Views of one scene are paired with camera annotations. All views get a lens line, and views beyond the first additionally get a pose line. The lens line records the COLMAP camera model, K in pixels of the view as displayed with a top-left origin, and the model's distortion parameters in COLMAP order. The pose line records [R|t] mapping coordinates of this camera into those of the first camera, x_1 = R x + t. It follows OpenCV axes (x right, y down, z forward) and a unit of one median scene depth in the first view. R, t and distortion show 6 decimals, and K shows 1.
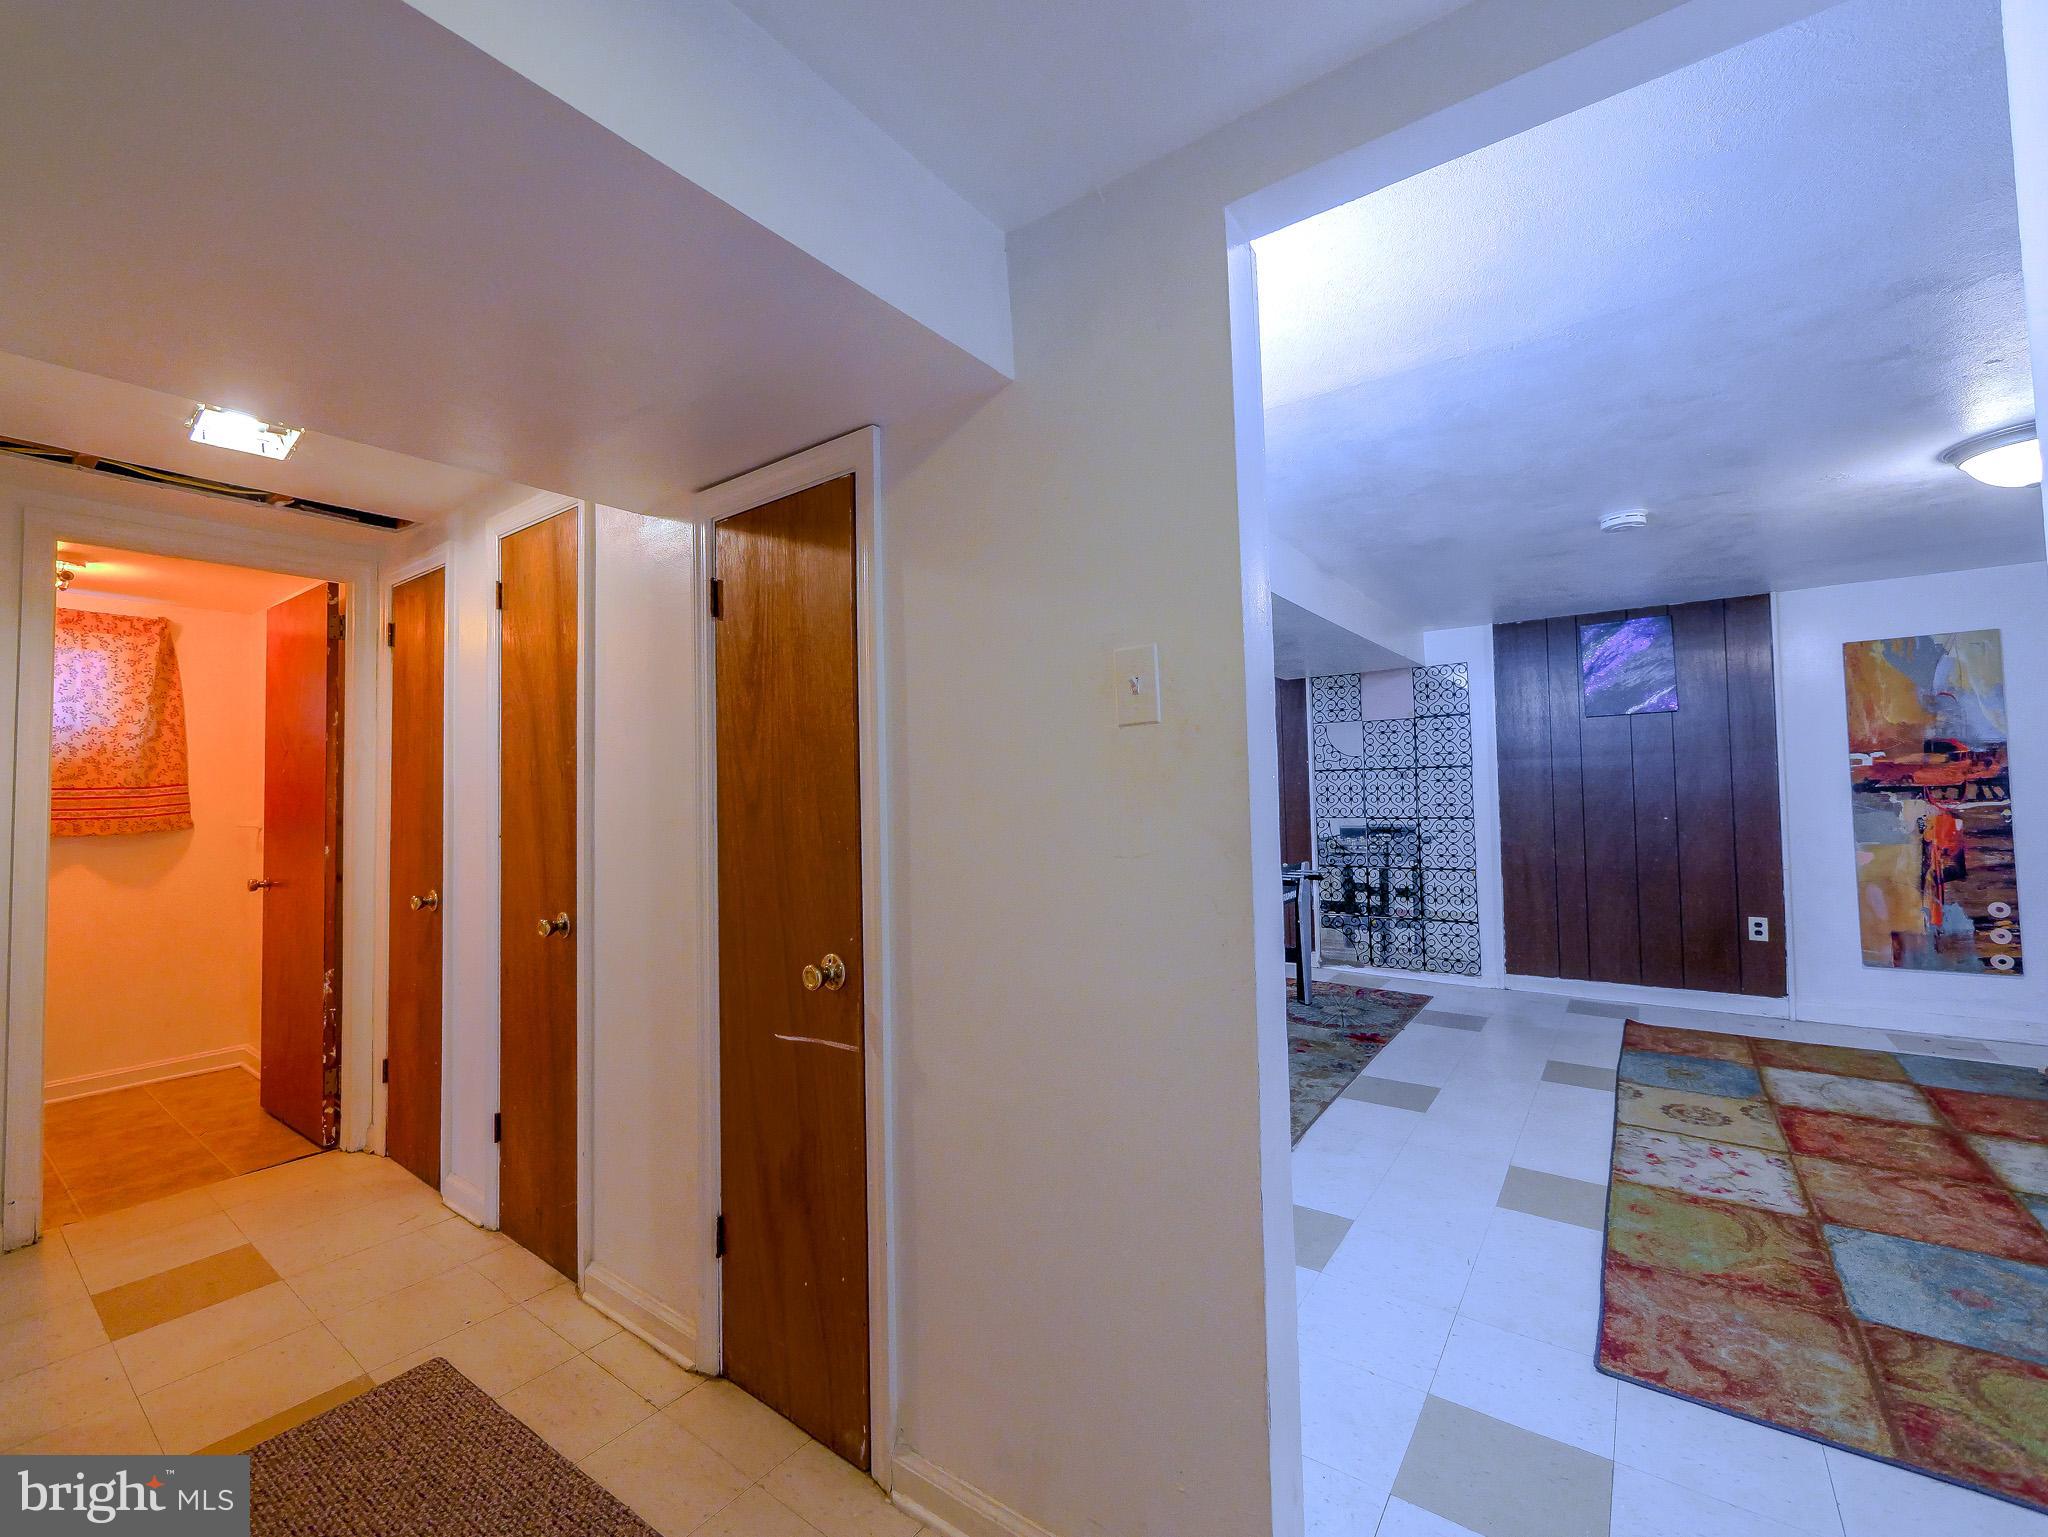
lens RADIAL K [[889.9, 0, 1008.3], [0, 889.9, 764.4], [0, 0, 1]] dist [-0.000991, -0.000858]
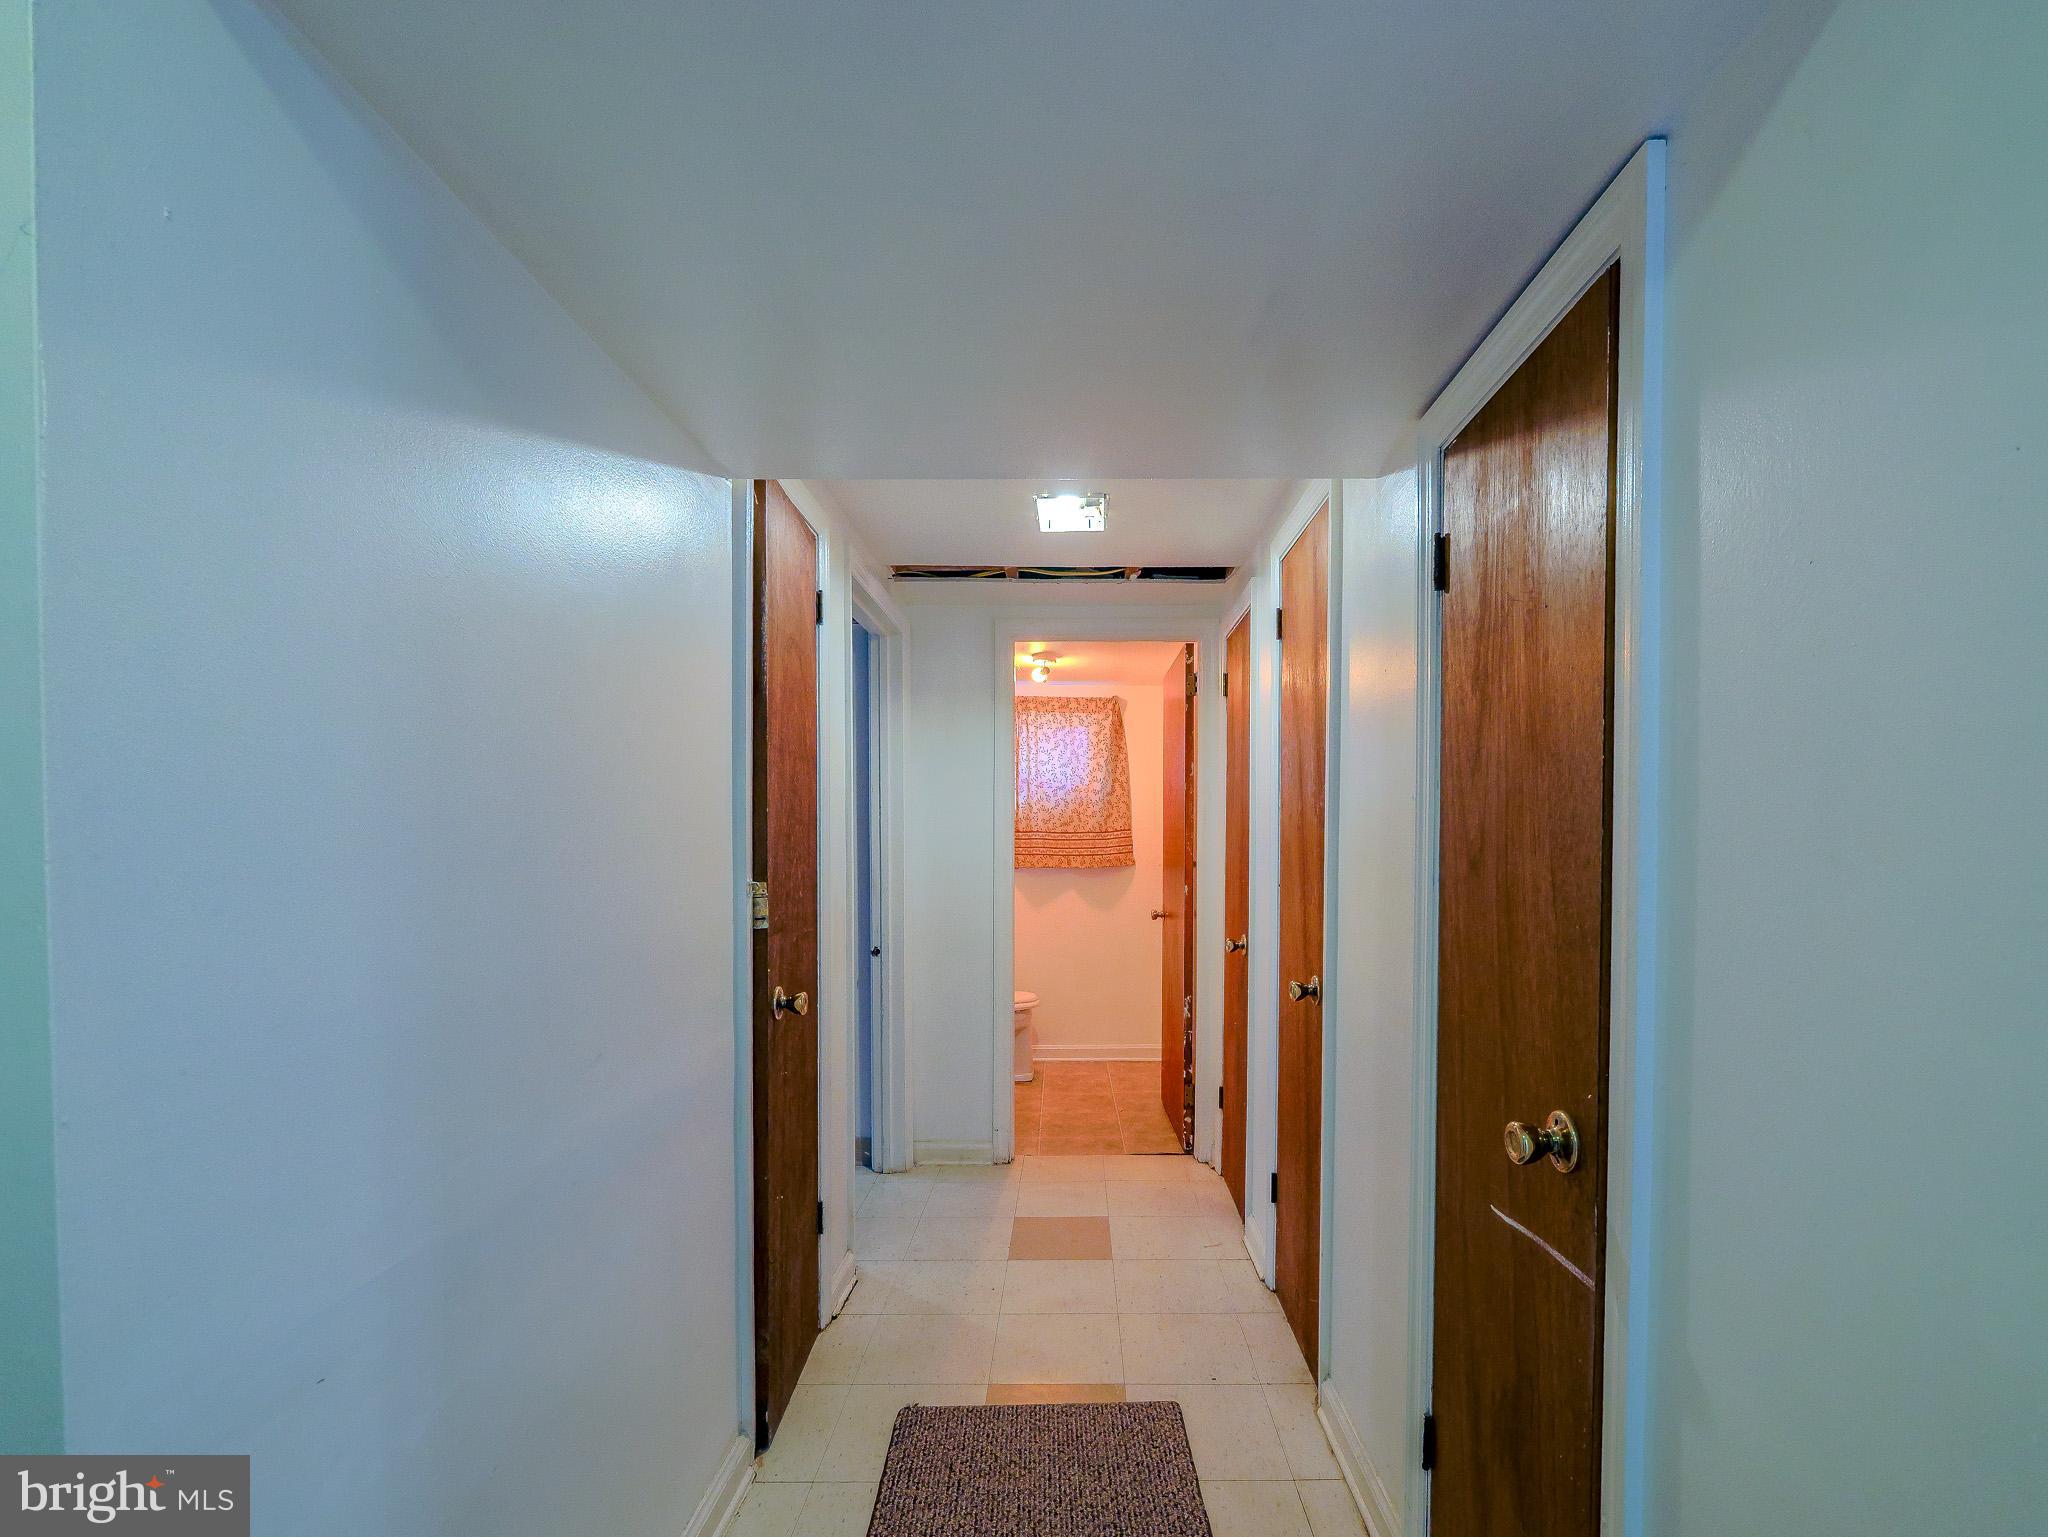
lens RADIAL K [[889.9, 0, 1104.5], [0, 889.9, 877.3], [0, 0, 1]] dist [-0.000991, -0.000858]
pose [[0.605519, 0.044811, -0.794568, 0.053642], [0.012986, 0.997724, 0.066165, 0.007177], [0.795725, -0.050383, 0.603559, 0.248976]]
